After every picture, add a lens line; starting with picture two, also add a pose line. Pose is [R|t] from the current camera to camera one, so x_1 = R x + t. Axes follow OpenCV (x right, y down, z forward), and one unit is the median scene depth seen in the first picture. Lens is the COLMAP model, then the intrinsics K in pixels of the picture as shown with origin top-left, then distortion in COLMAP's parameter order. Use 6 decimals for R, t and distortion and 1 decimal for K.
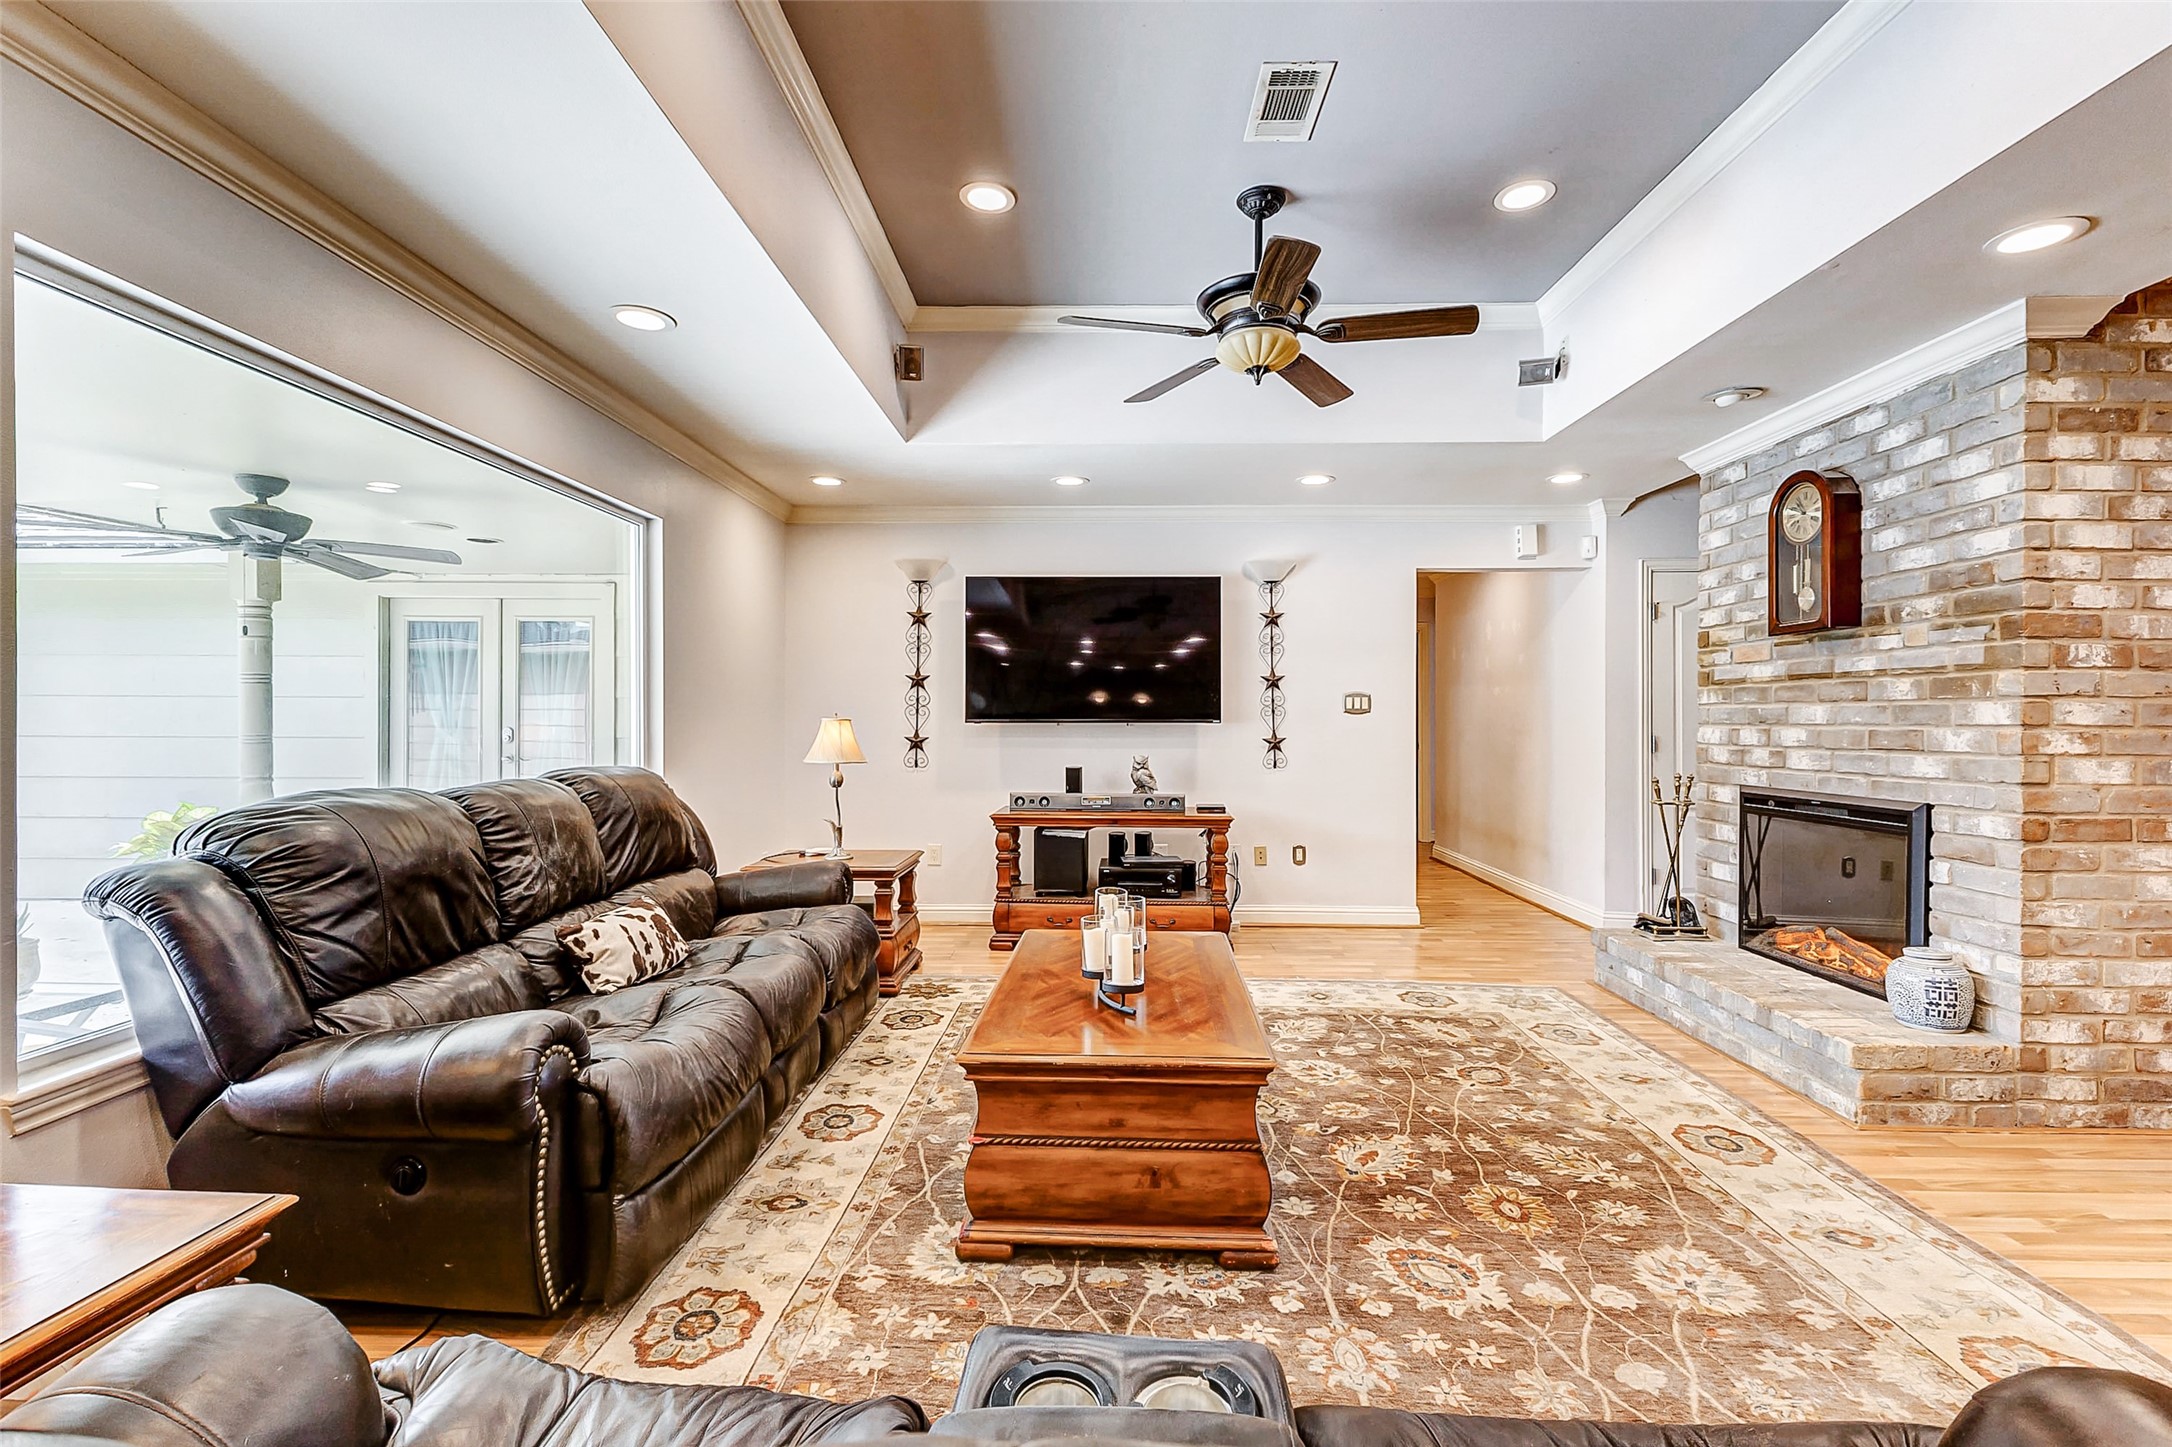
lens RADIAL K [[941.5, 0, 1090.2], [0, 941.5, 724.2], [0, 0, 1]] dist [0.007811, -0.003051]
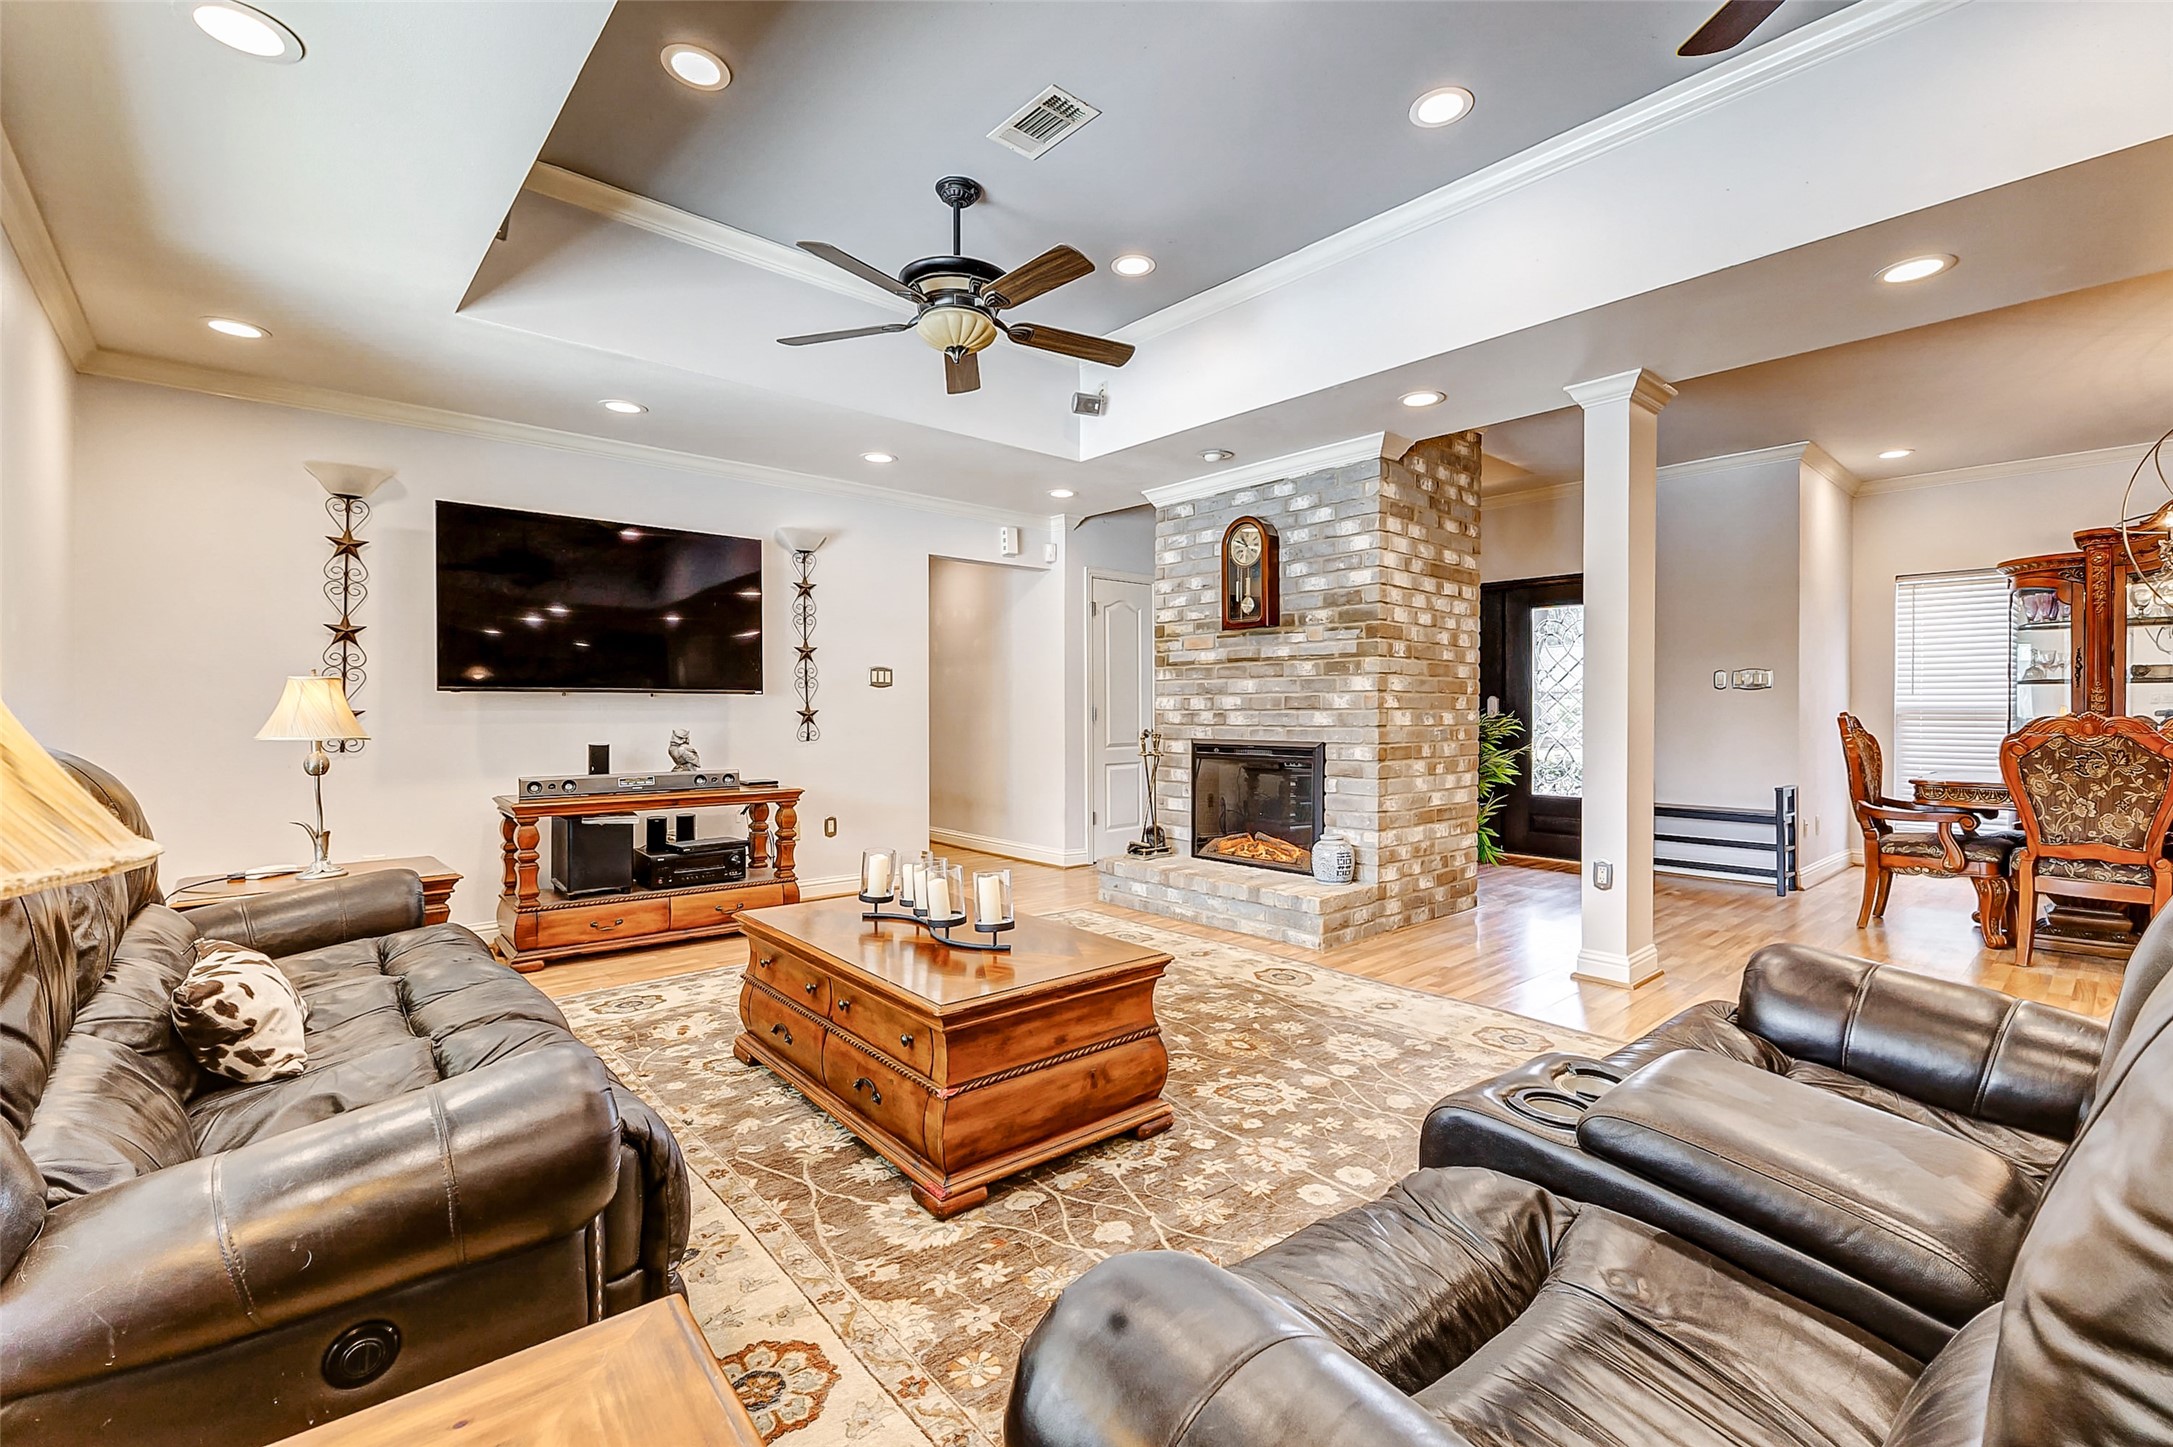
lens RADIAL K [[941.9, 0, 1092.5], [0, 941.9, 718.7], [0, 0, 1]] dist [0.007811, -0.003051]
pose [[0.732026, -0.008722, 0.681221, -0.371098], [0.005883, 0.999962, 0.006481, 0.027248], [-0.681251, -0.000736, 0.732049, 0.103302]]
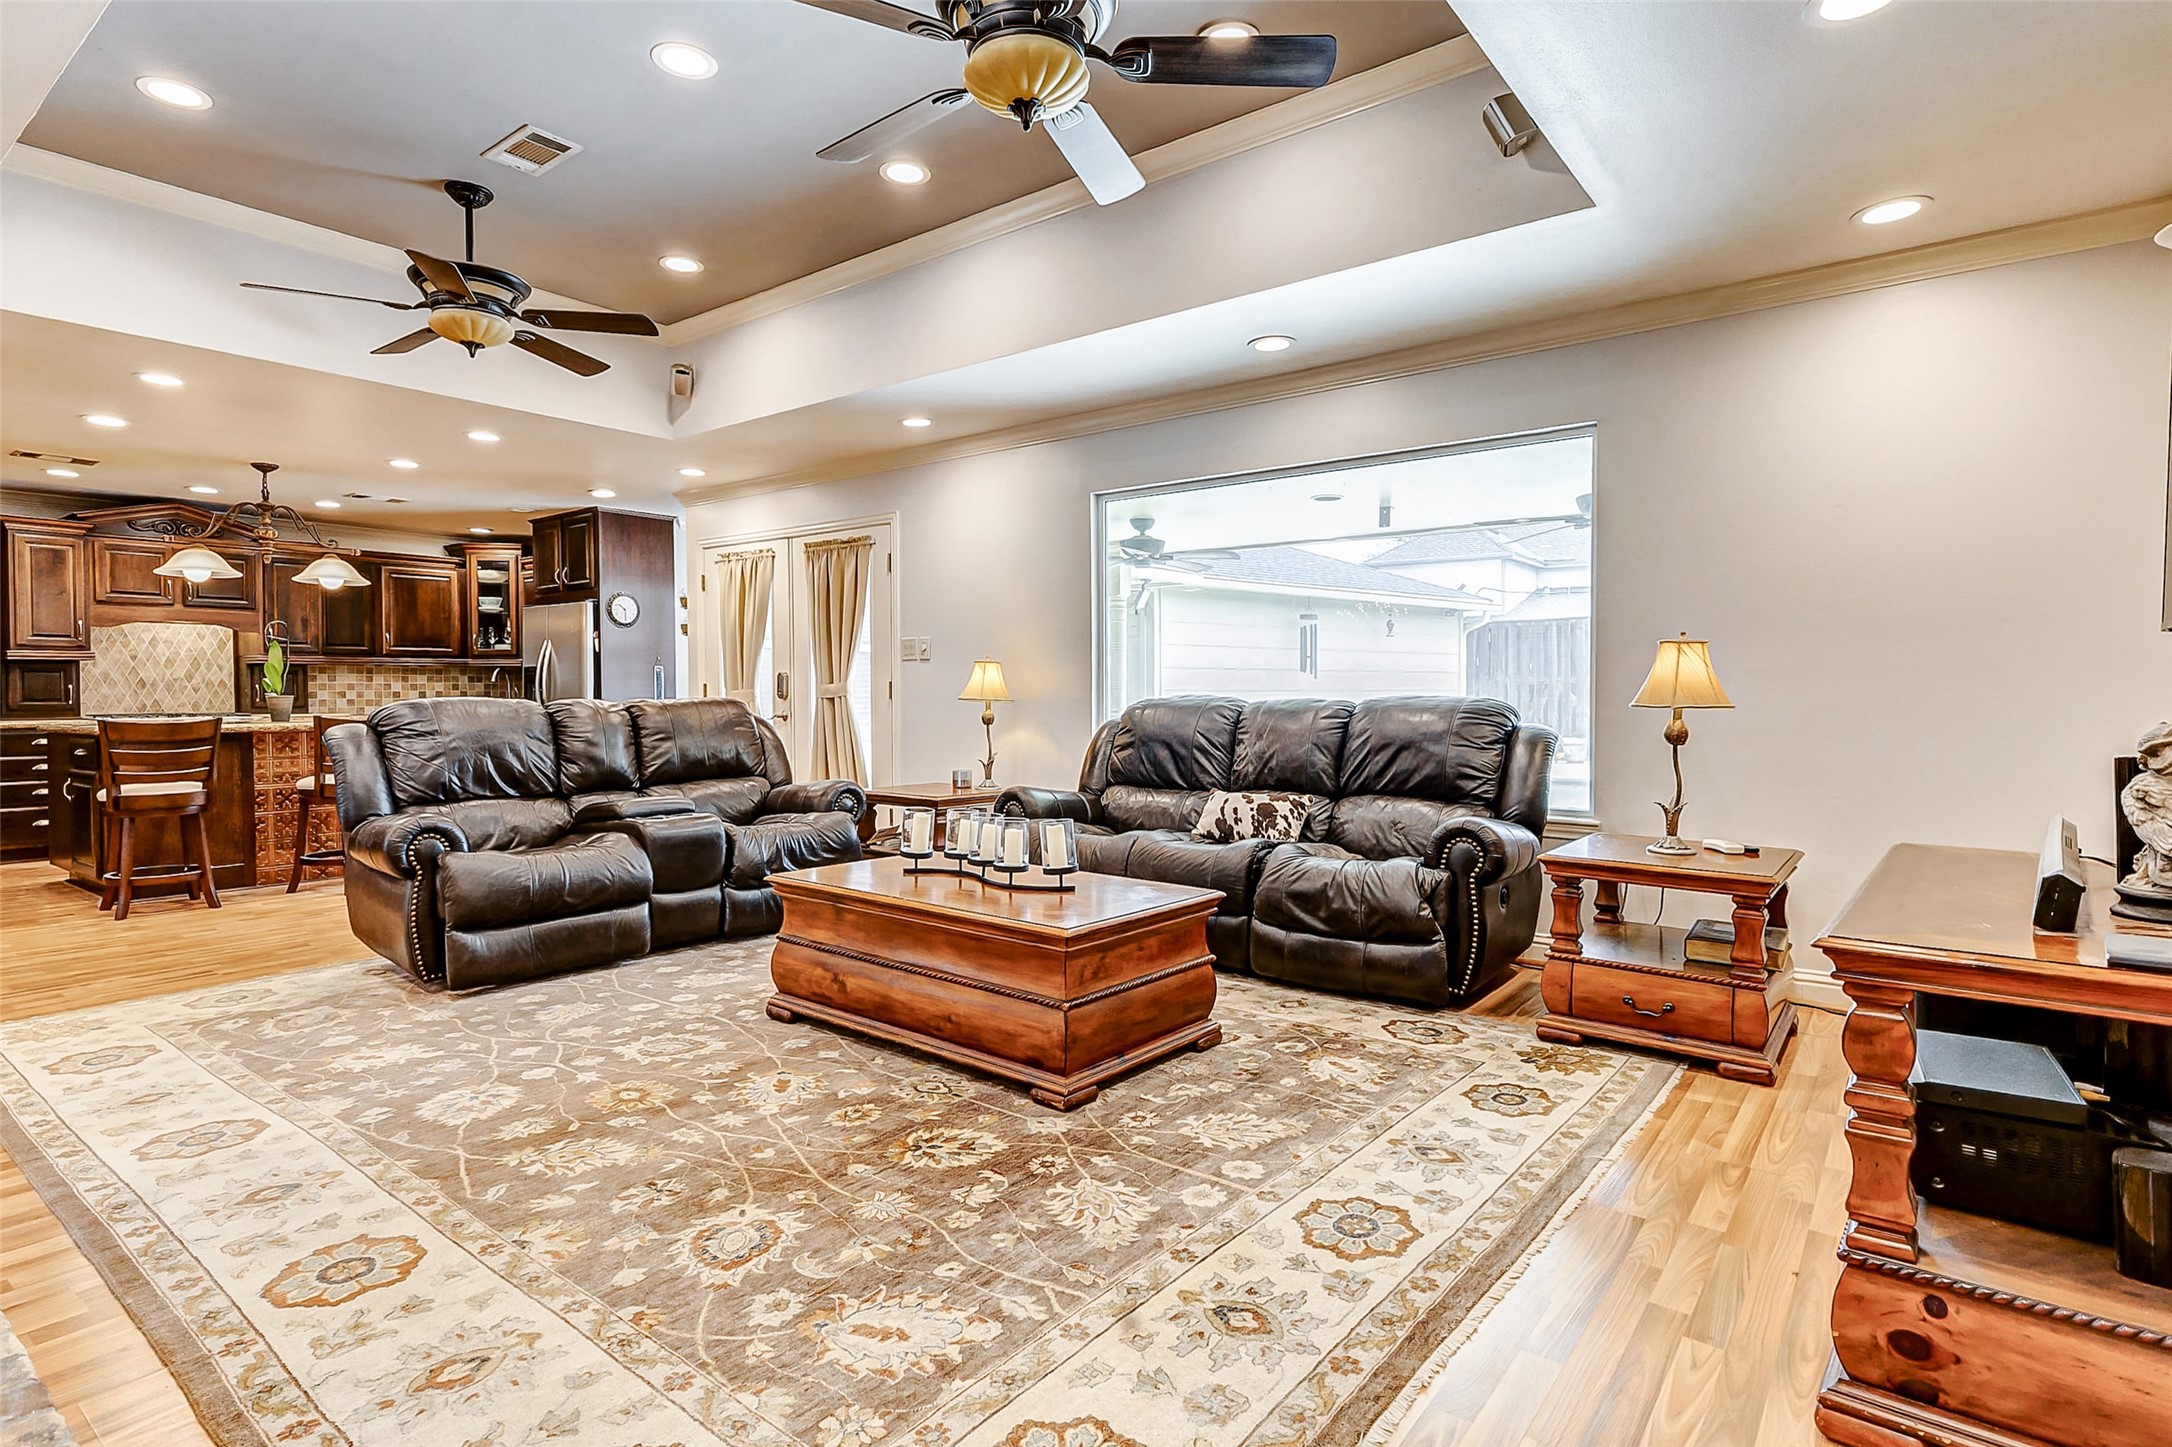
lens RADIAL K [[1107.9, 0, 1078.3], [0, 1107.9, 721.3], [0, 0, 1]] dist [0.001780, 0.000794]
pose [[-0.605364, 0.017588, -0.795755, 0.677884], [-0.007025, 0.999599, 0.027438, 0.039426], [0.795918, 0.022200, -0.604997, 1.295549]]
